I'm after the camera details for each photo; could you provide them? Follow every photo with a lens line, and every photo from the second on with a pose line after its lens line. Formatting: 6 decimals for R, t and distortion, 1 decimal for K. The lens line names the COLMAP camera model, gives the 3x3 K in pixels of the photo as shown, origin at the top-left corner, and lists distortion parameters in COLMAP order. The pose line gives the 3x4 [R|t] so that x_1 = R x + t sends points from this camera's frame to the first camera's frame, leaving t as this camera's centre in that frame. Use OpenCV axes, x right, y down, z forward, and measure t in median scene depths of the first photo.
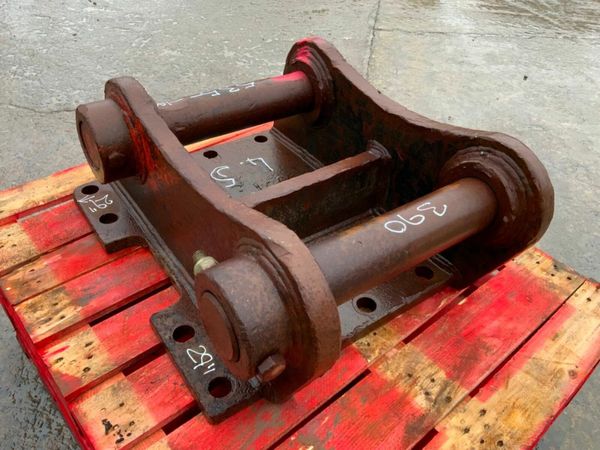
lens RADIAL K [[494.3, 0, 300.6], [0, 494.3, 227.0], [0, 0, 1]] dist [0.083032, -0.173636]
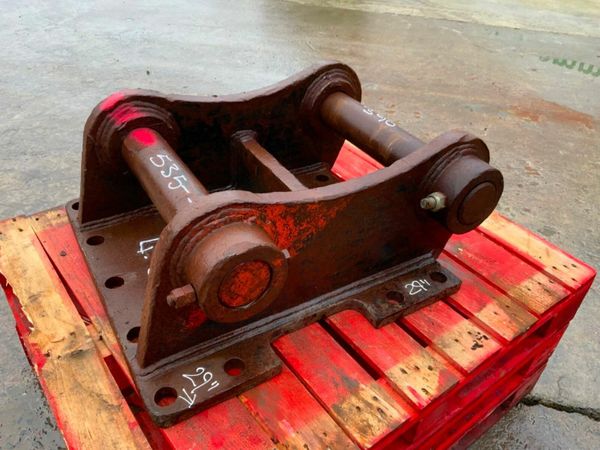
lens RADIAL K [[494.3, 0, 300.6], [0, 494.3, 227.0], [0, 0, 1]] dist [0.083032, -0.173636]
pose [[0.078985, -0.638109, 0.765884, -1.020800], [0.599274, 0.644356, 0.475054, -0.580498], [-0.796638, 0.421452, 0.433297, 0.560249]]
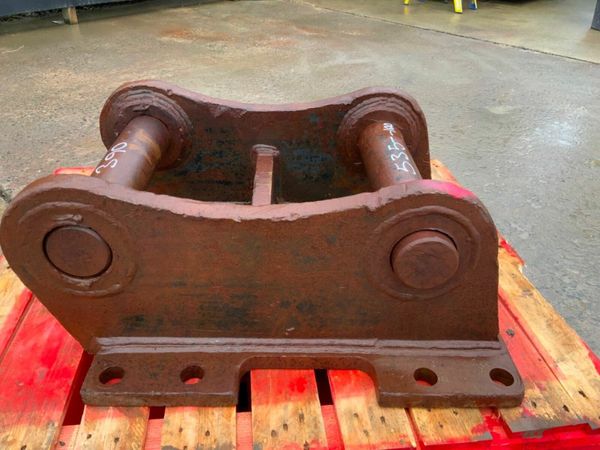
lens RADIAL K [[494.3, 0, 300.6], [0, 494.3, 227.0], [0, 0, 1]] dist [0.083032, -0.173636]
pose [[-0.567798, 0.382059, -0.729134, 0.762427], [-0.575953, 0.448454, 0.683496, -0.851785], [0.588119, 0.808035, -0.034584, 1.211755]]
